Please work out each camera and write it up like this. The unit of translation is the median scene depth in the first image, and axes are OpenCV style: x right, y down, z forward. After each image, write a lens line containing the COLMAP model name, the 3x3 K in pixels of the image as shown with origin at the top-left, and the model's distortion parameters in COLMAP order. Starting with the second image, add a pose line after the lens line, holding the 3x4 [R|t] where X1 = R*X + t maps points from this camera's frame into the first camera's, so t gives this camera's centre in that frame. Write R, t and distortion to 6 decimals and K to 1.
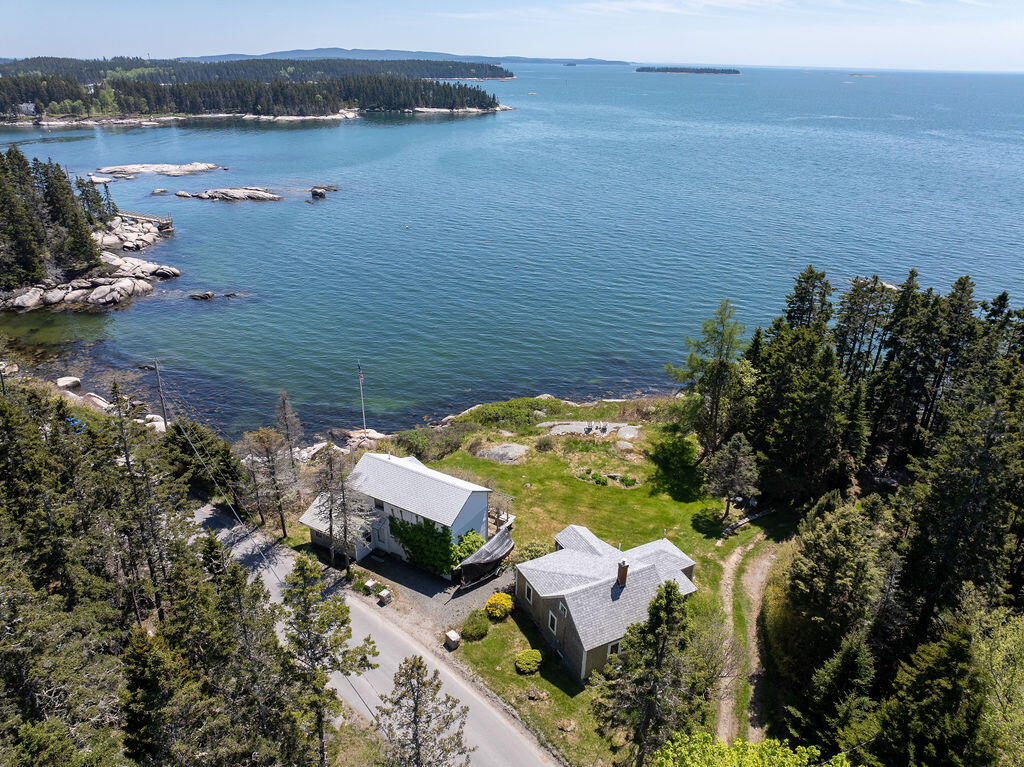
lens RADIAL K [[716.4, 0, 512.0], [0, 716.4, 383.5], [0, 0, 1]] dist [-0.044147, 0.010206]
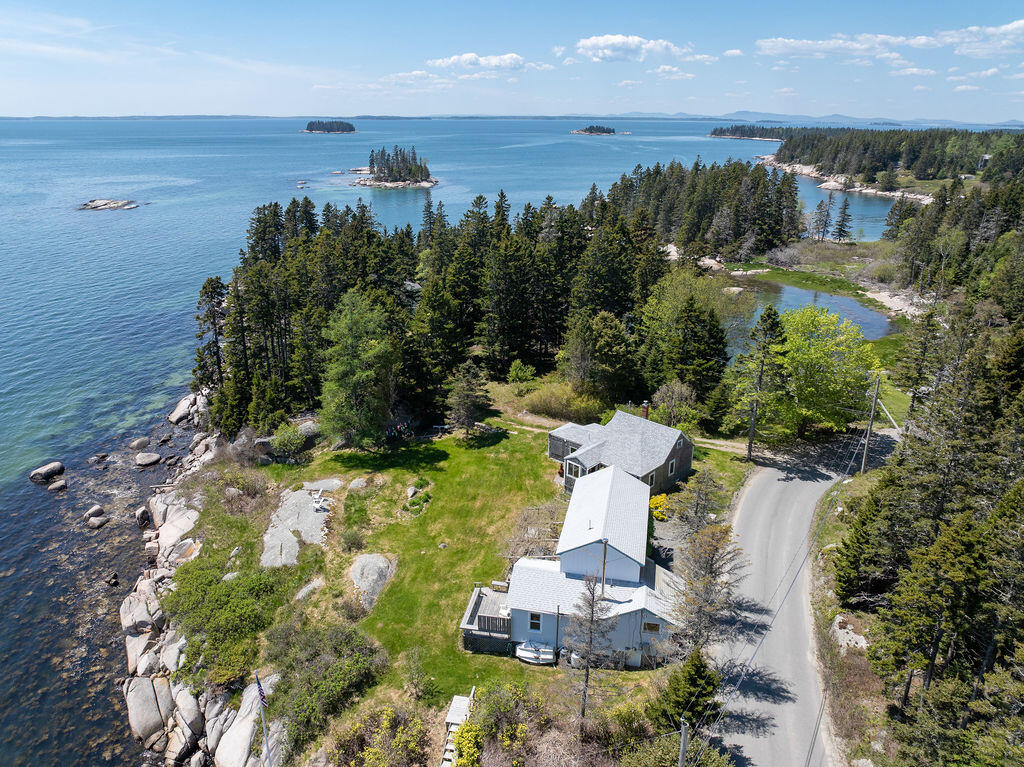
lens RADIAL K [[716.4, 0, 512.0], [0, 716.4, 383.5], [0, 0, 1]] dist [-0.044147, 0.010206]
pose [[-0.329177, -0.344802, 0.879064, -0.719918], [0.377287, 0.805382, 0.457182, -0.389192], [-0.865619, 0.482153, -0.135024, 0.995845]]
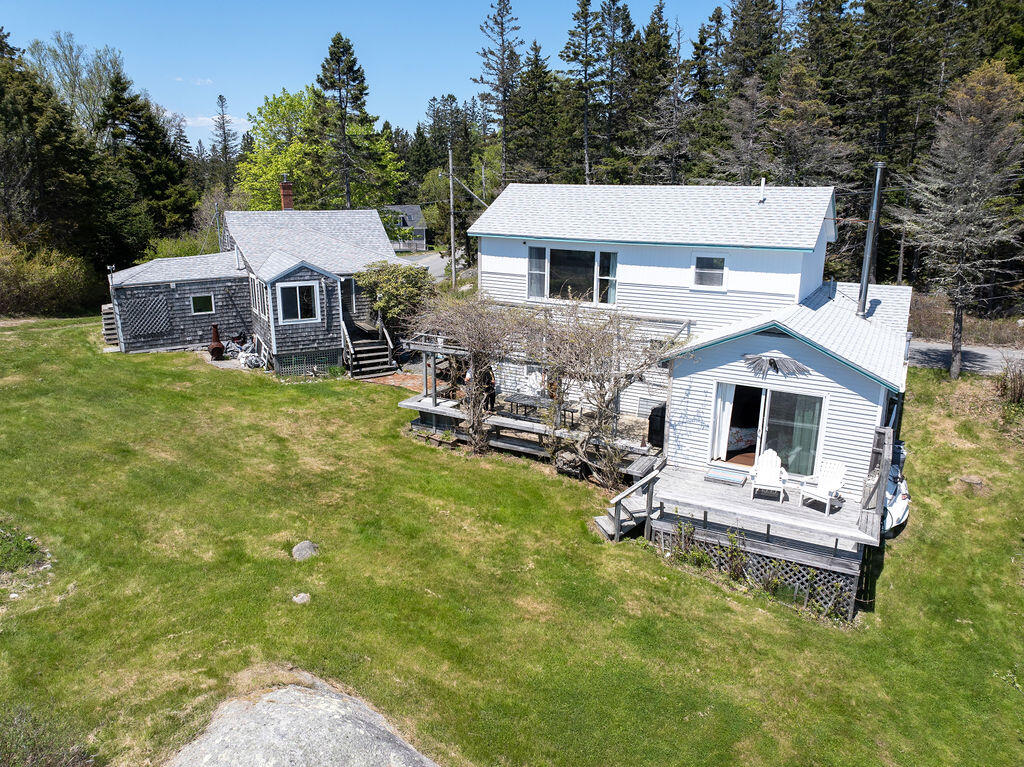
lens RADIAL K [[716.4, 0, 512.0], [0, 716.4, 383.5], [0, 0, 1]] dist [-0.044147, 0.010206]
pose [[-0.999189, -0.014021, -0.037750, -0.034248], [-0.034845, 0.770926, 0.635971, -0.039549], [0.020186, 0.636770, -0.770789, 1.190980]]
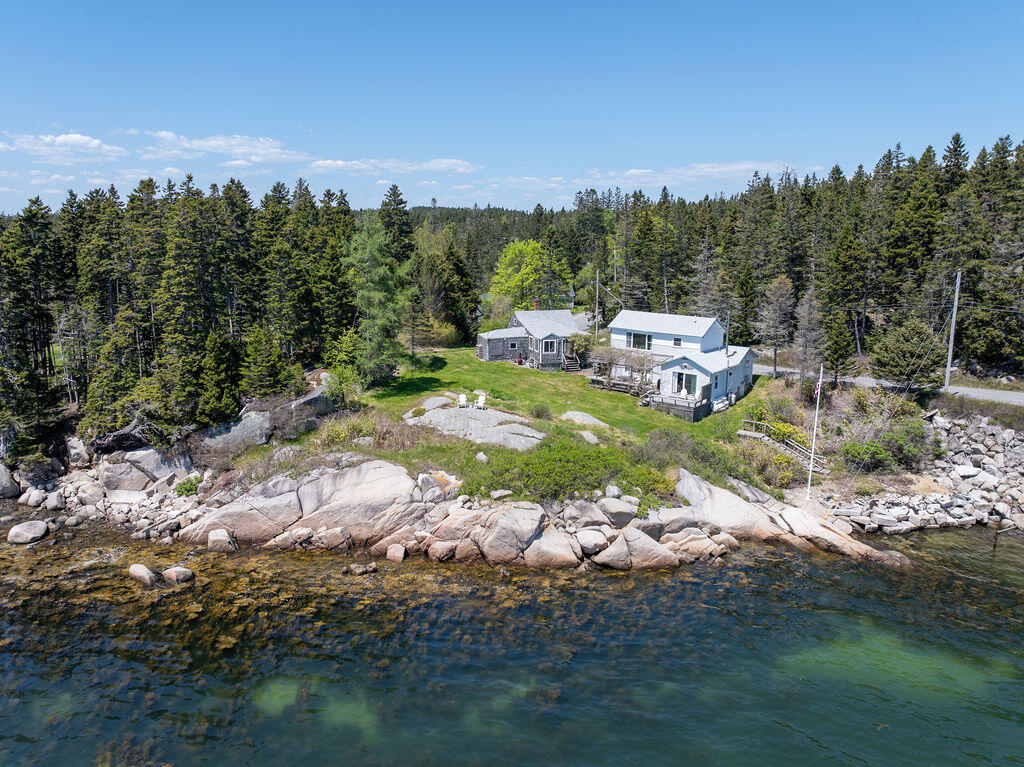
lens RADIAL K [[731.4, 0, 485.3], [0, 731.4, 379.4], [0, 0, 1]] dist [-0.052580, -0.000908]
pose [[-0.983910, -0.055769, 0.169738, -0.034439], [0.054699, 0.810390, 0.583331, -0.496521], [-0.170085, 0.583230, -0.794301, 1.881947]]
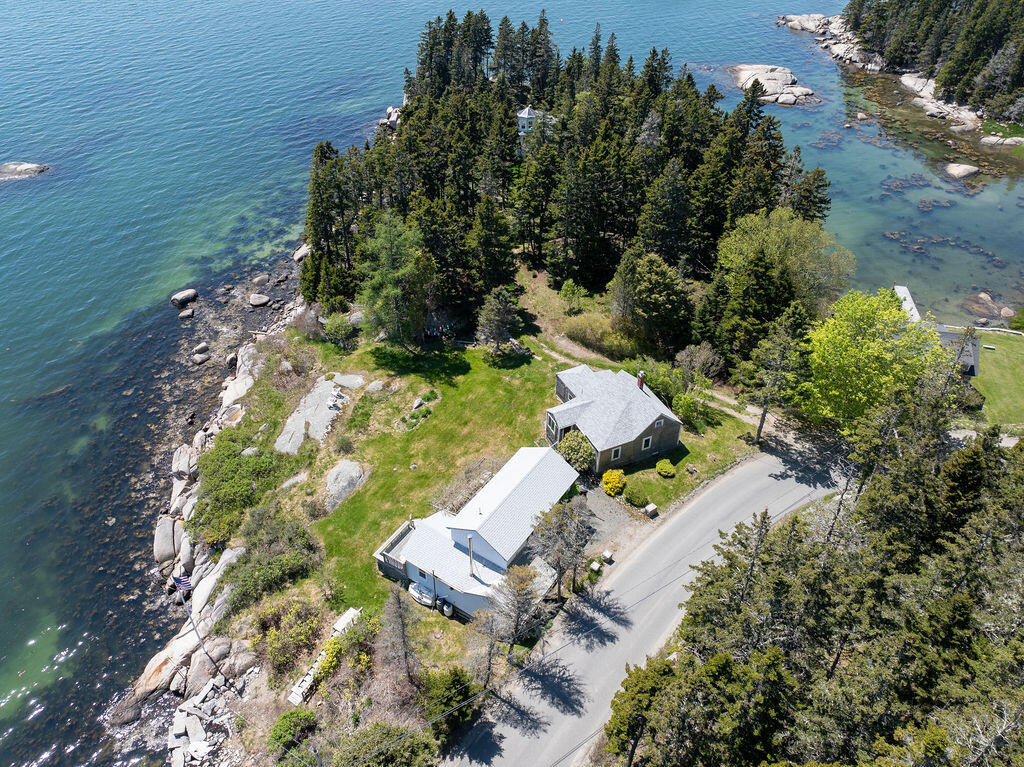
lens RADIAL K [[757.1, 0, 518.5], [0, 757.1, 359.5], [0, 0, 1]] dist [-0.037641, 0.004033]
pose [[0.038814, -0.612442, 0.789562, -0.739024], [0.399639, 0.733726, 0.549486, -0.504393], [-0.915851, 0.294212, 0.273234, 0.564997]]
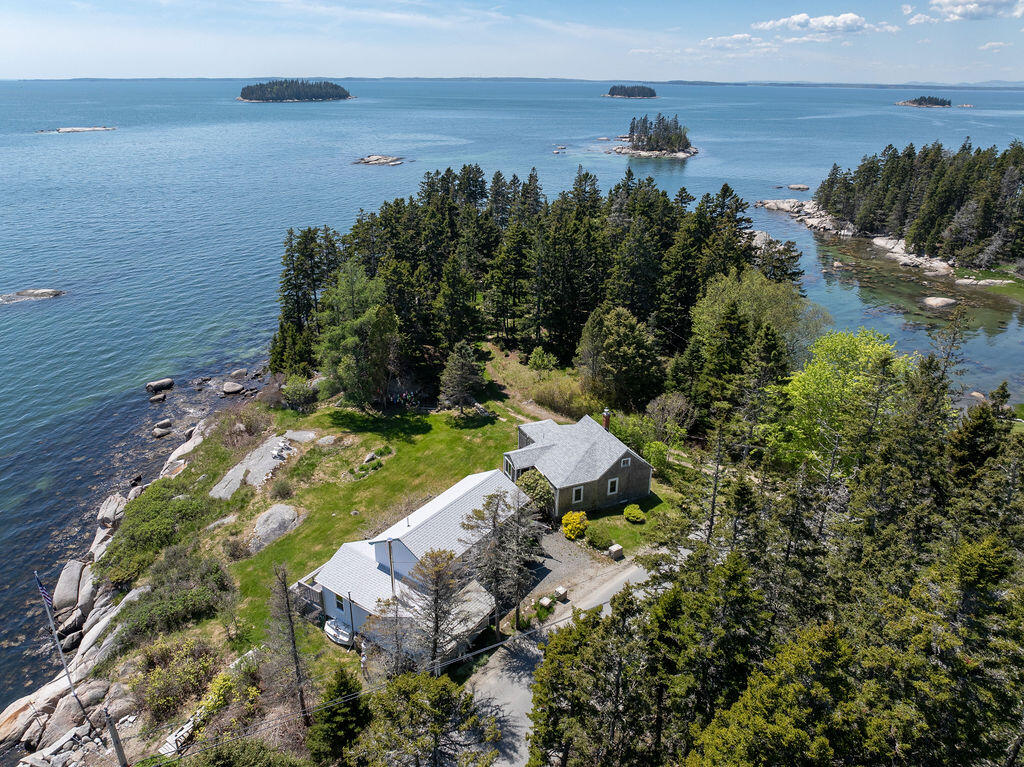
lens RADIAL K [[716.4, 0, 512.0], [0, 716.4, 383.5], [0, 0, 1]] dist [-0.044147, 0.010206]
pose [[0.068387, -0.403742, 0.912313, -0.743532], [0.402457, 0.847911, 0.345072, -0.232086], [-0.912881, 0.343569, 0.220475, 0.597882]]
